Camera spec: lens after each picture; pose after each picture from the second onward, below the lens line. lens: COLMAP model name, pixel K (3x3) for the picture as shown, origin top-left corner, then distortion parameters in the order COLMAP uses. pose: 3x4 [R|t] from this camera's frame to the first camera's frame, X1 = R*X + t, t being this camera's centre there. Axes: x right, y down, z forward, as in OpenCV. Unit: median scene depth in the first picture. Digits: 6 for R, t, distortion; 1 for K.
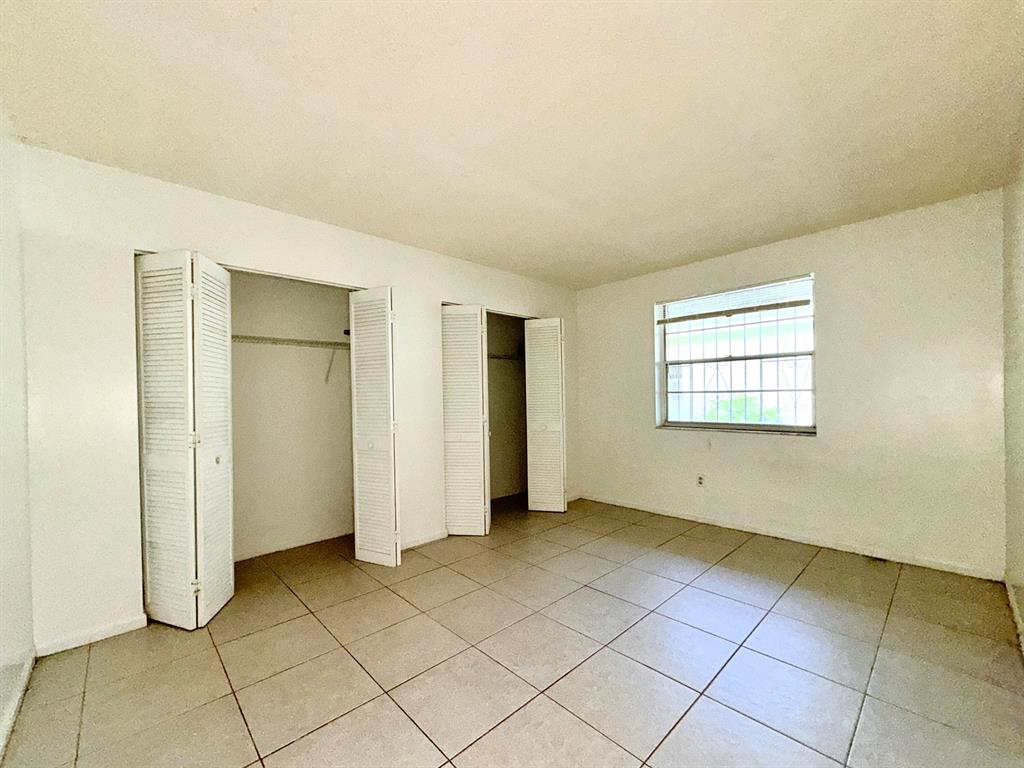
lens RADIAL K [[409.0, 0, 512.6], [0, 409.0, 385.6], [0, 0, 1]] dist [-0.002661, -0.000188]
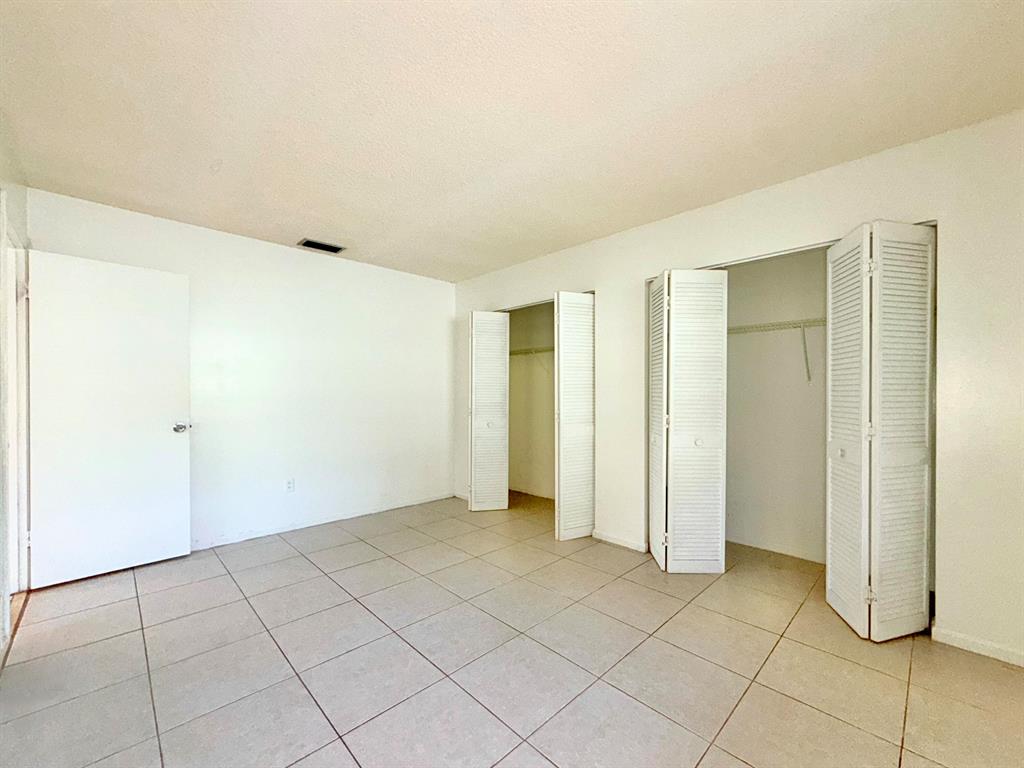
lens RADIAL K [[429.1, 0, 512.0], [0, 429.1, 384.0], [0, 0, 1]] dist [0.057210, -0.000005]
pose [[0.032539, -0.001207, -0.999470, 0.436111], [0.031849, 0.999493, -0.000171, 0.002881], [0.998963, -0.031827, 0.032560, 0.400188]]
